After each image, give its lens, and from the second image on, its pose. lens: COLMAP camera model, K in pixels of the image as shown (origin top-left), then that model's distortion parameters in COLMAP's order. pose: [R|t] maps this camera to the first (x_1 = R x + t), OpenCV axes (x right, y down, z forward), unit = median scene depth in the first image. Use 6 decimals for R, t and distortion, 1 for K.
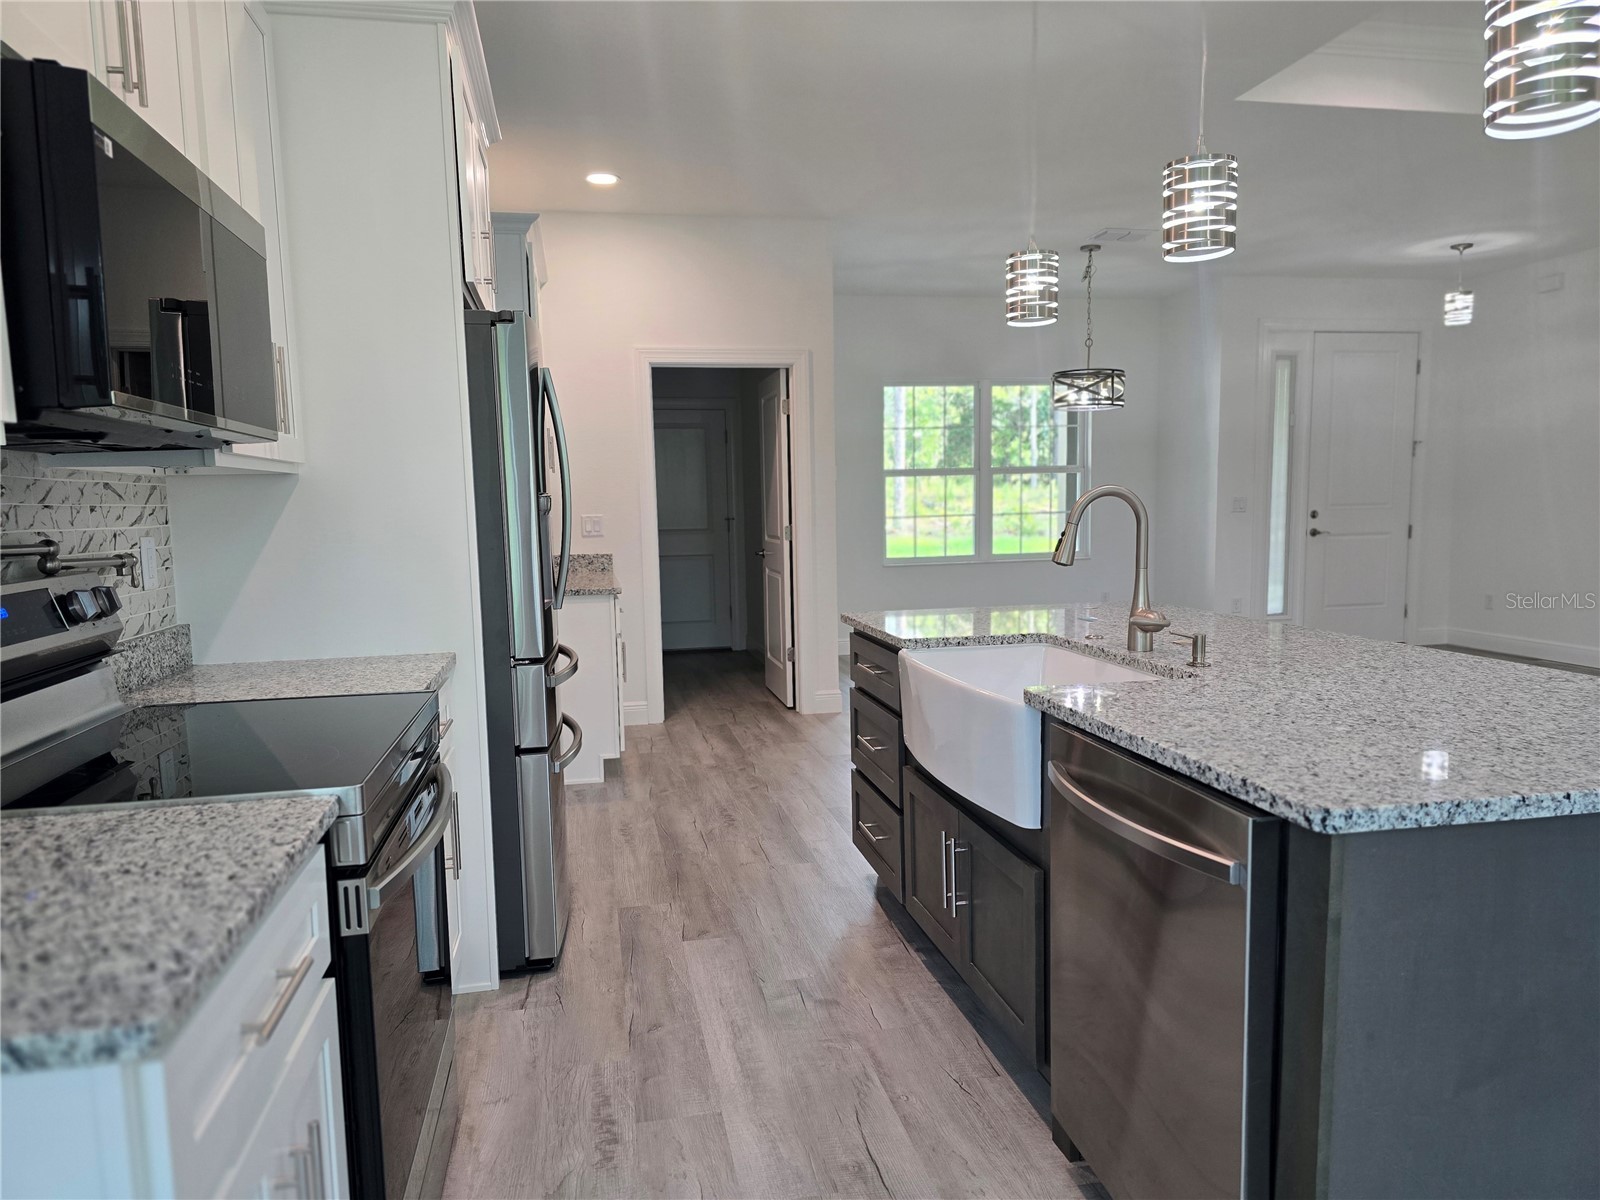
lens RADIAL K [[1087.6, 0, 798.2], [0, 1087.6, 609.1], [0, 0, 1]] dist [0.069470, -0.072392]
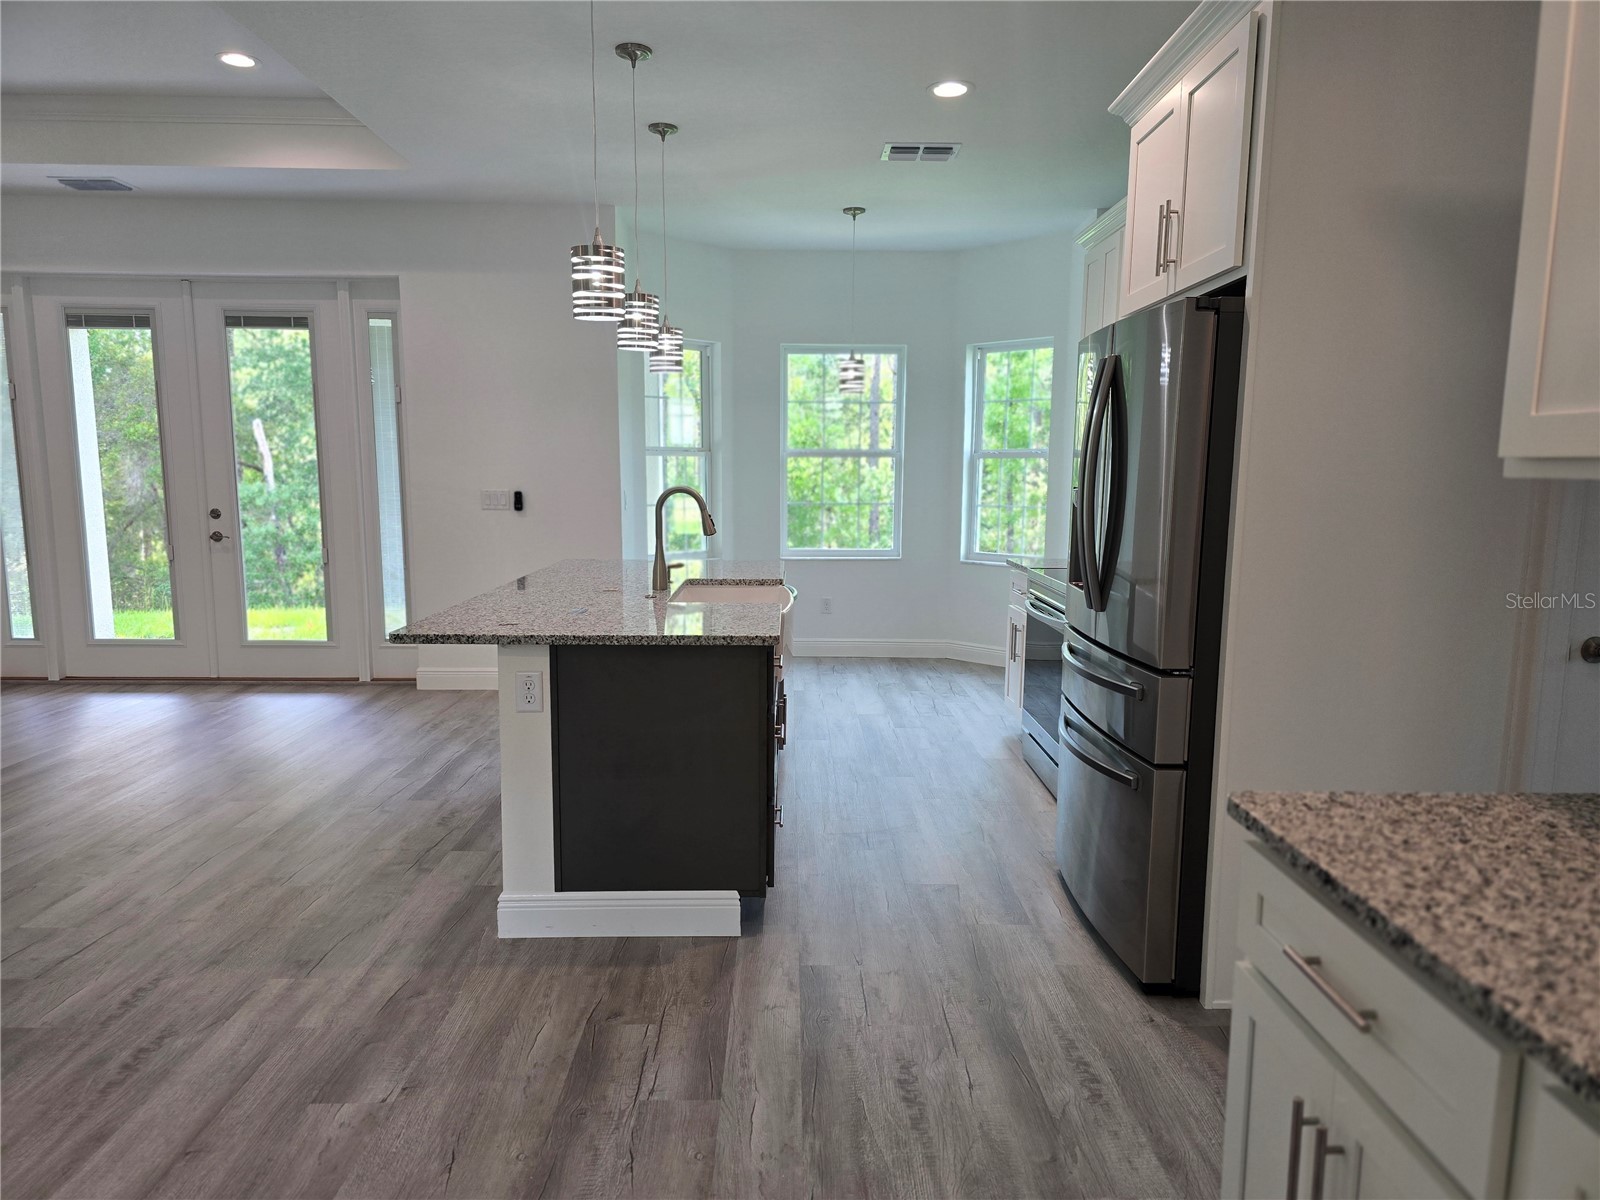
lens RADIAL K [[1066.7, 0, 801.3], [0, 1066.7, 620.9], [0, 0, 1]] dist [0.067471, -0.063848]
pose [[-0.982082, -0.014144, 0.187922, -0.121304], [0.031419, 0.970936, 0.237269, -0.186370], [-0.185816, 0.238922, -0.953094, 1.630681]]
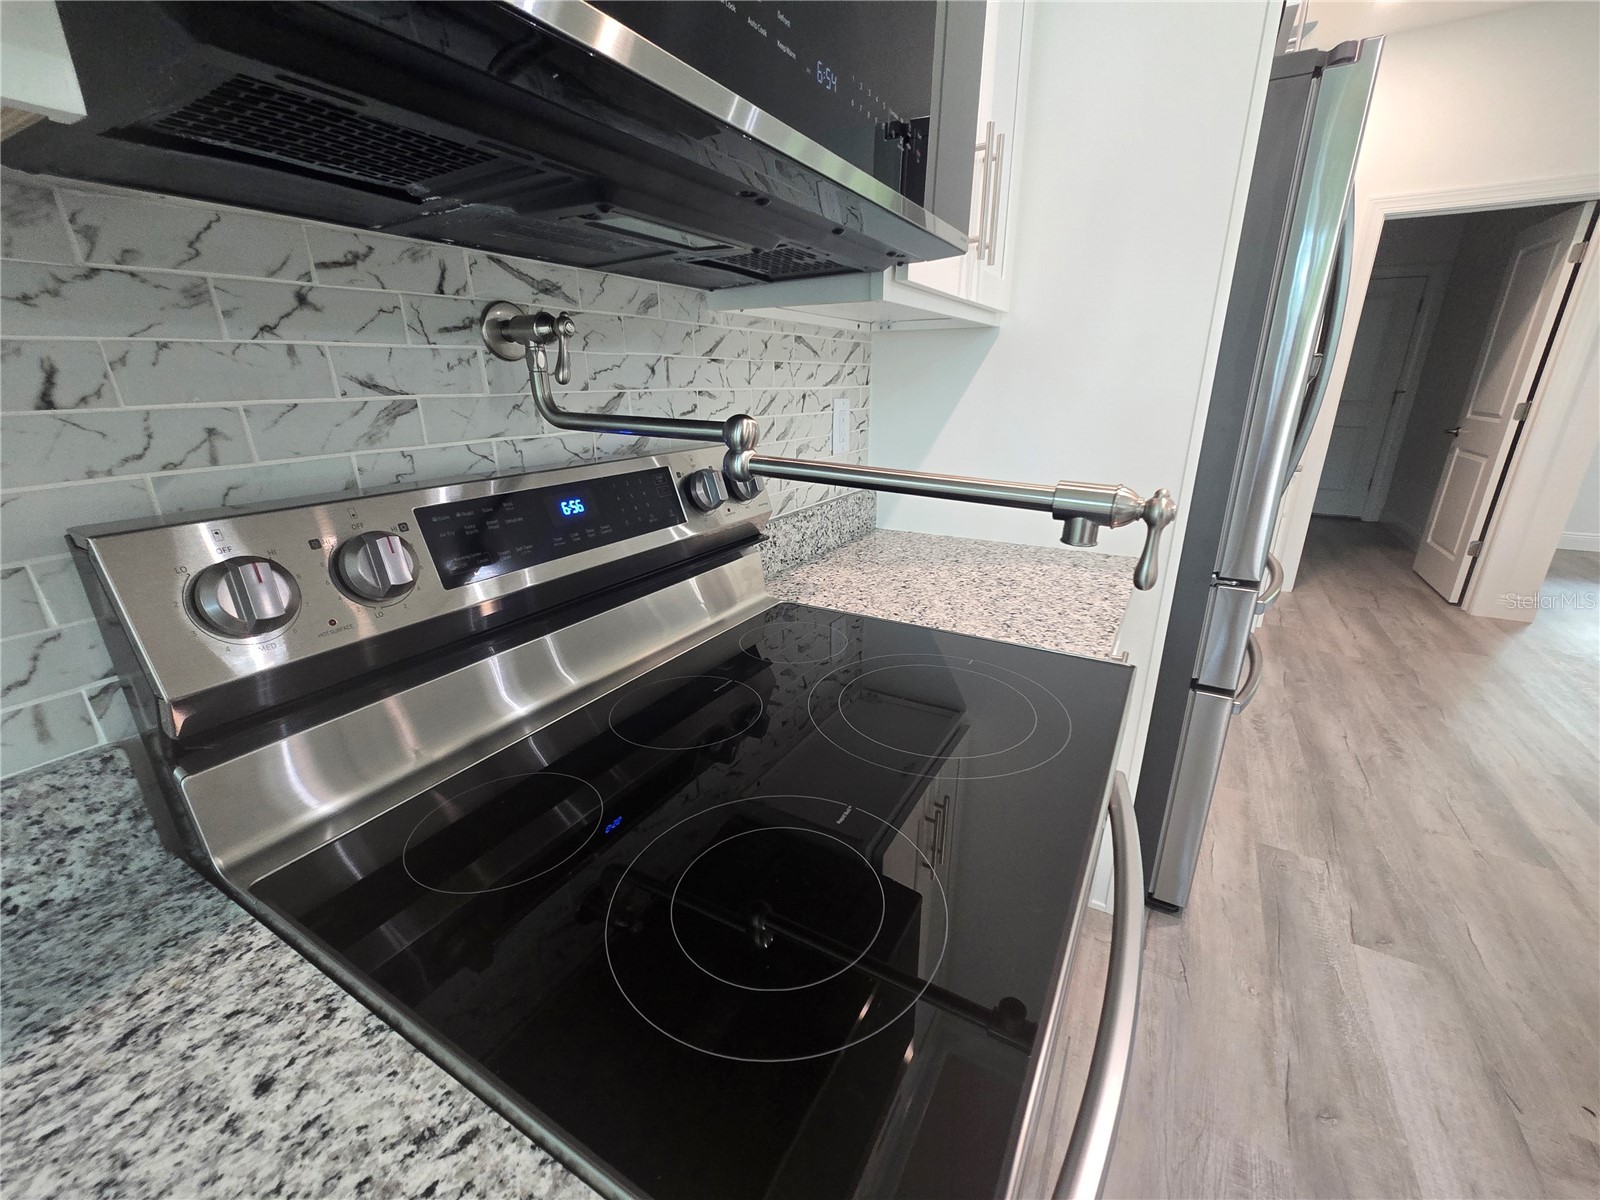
lens RADIAL K [[654.7, 0, 800.0], [0, 654.7, 600.0], [0, 0, 1]] dist [-0.002450, -0.000510]
pose [[0.751848, 0.233413, -0.616638, -0.140883], [-0.082114, 0.961107, 0.263685, -0.027571], [0.654203, -0.147617, 0.741773, 0.332019]]
